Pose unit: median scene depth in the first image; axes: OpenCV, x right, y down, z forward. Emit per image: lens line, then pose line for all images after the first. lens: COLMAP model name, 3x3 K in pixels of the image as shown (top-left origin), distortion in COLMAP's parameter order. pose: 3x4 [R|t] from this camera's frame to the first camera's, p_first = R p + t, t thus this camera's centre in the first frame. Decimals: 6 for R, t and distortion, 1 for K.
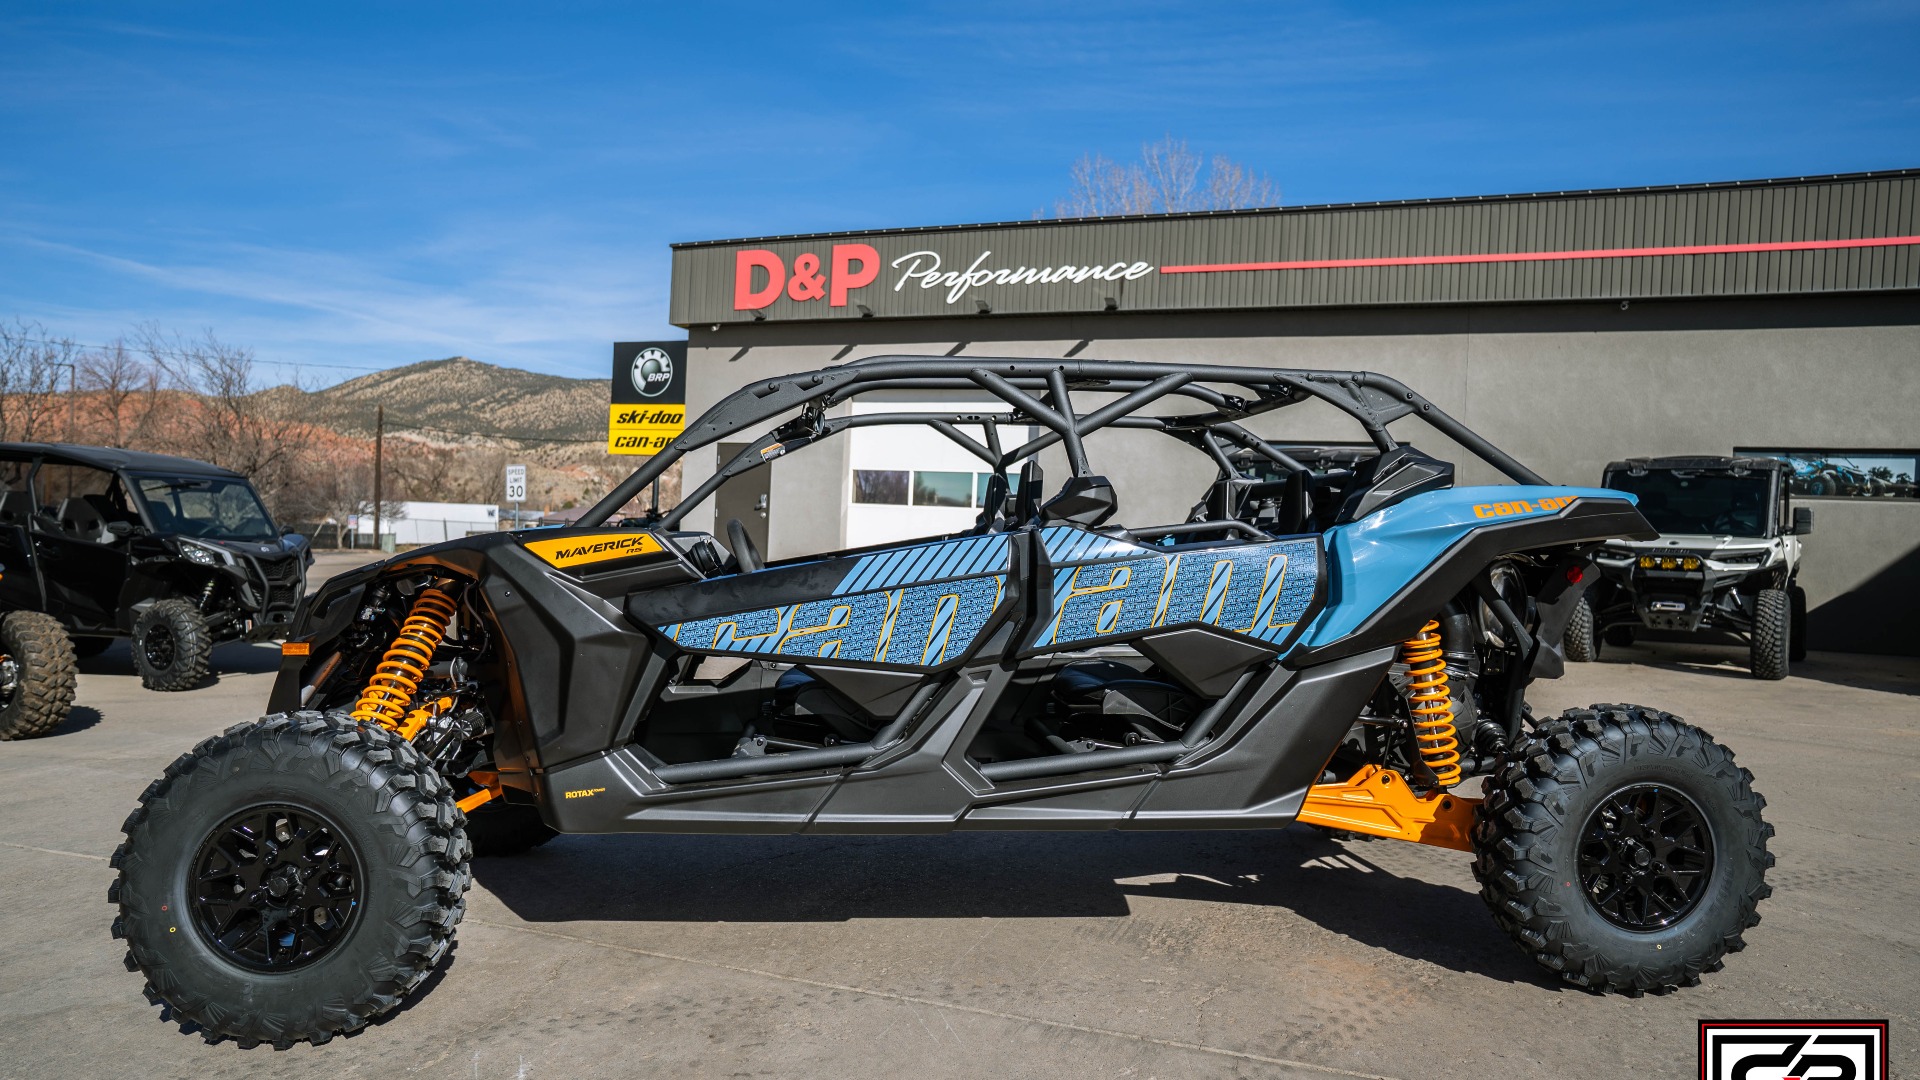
lens RADIAL K [[1081.4, 0, 979.2], [0, 1081.4, 535.0], [0, 0, 1]] dist [-0.056046, 0.051614]
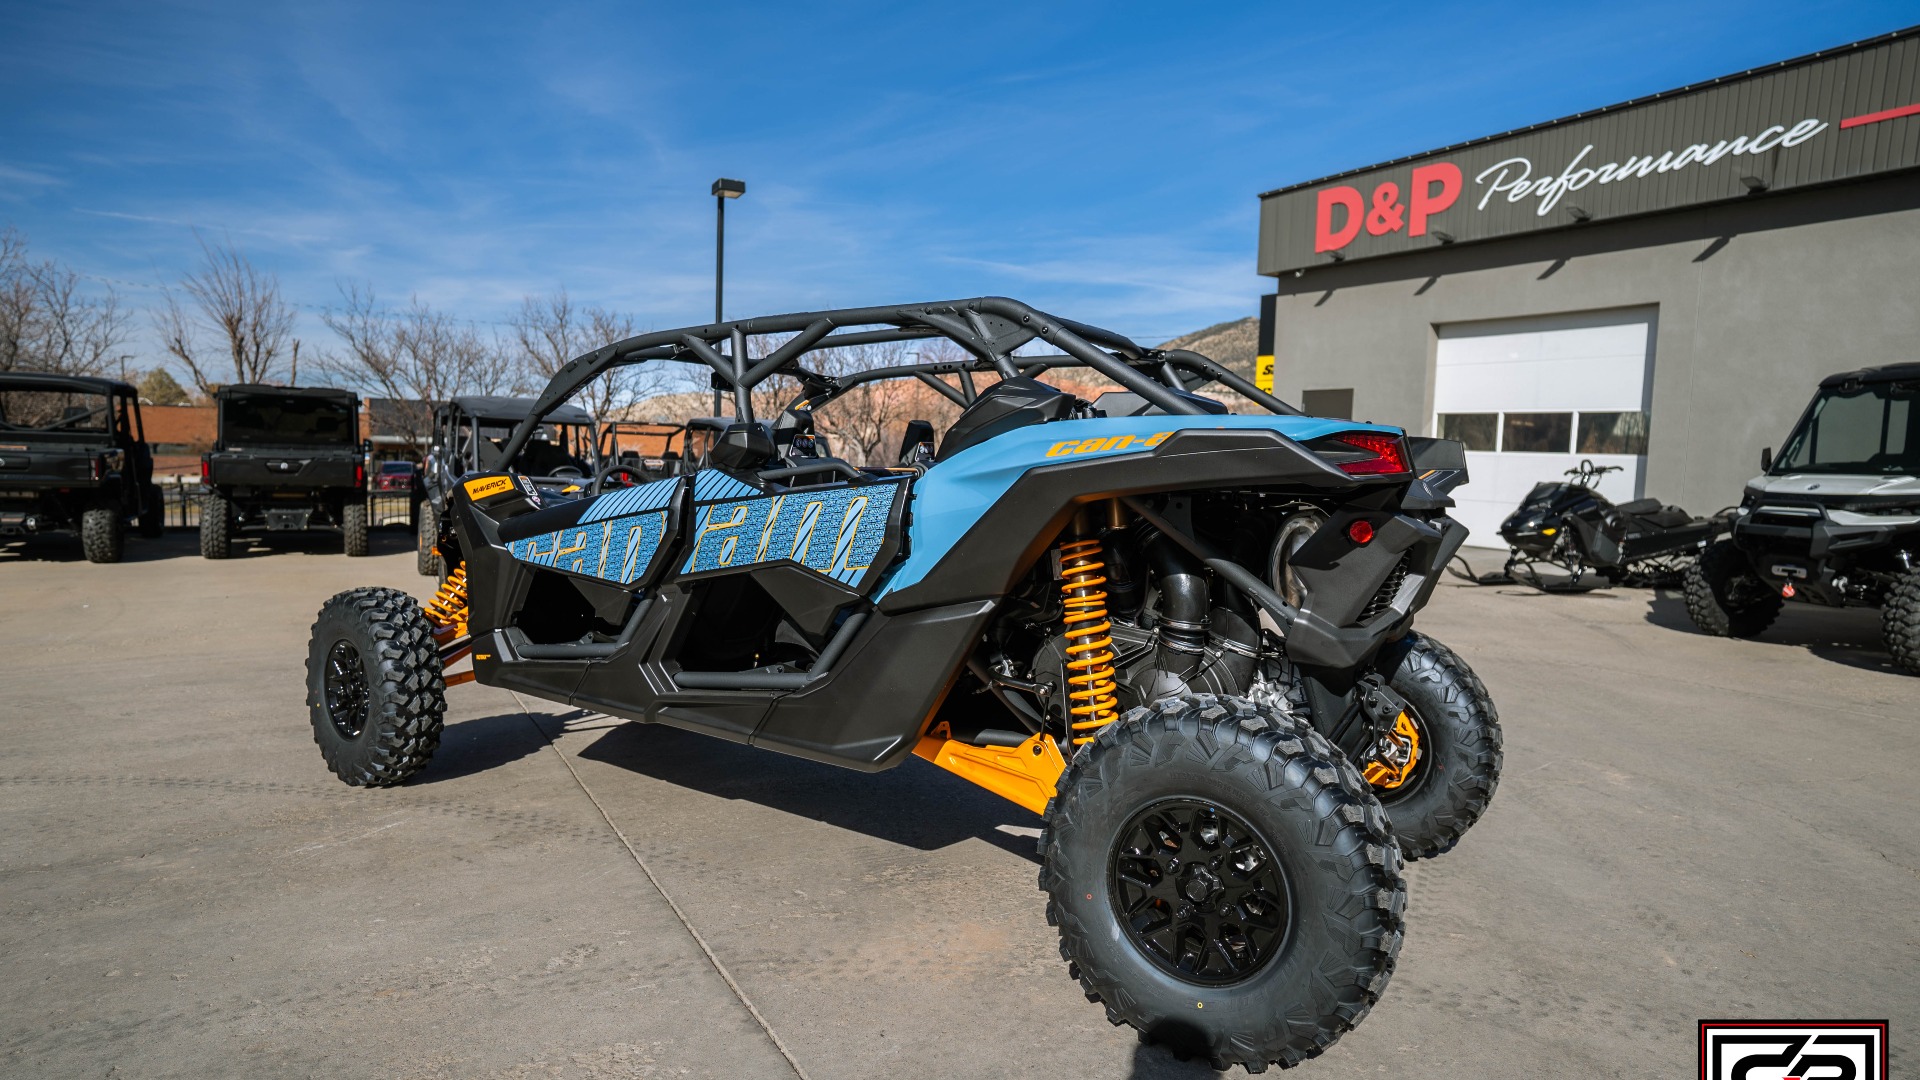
lens RADIAL K [[1081.4, 0, 979.2], [0, 1081.4, 535.0], [0, 0, 1]] dist [-0.056046, 0.051614]
pose [[0.771543, 0.033915, -0.635273, 0.184999], [-0.004810, 0.998860, 0.047484, 0.001036], [0.636159, -0.033581, 0.770826, 0.056271]]
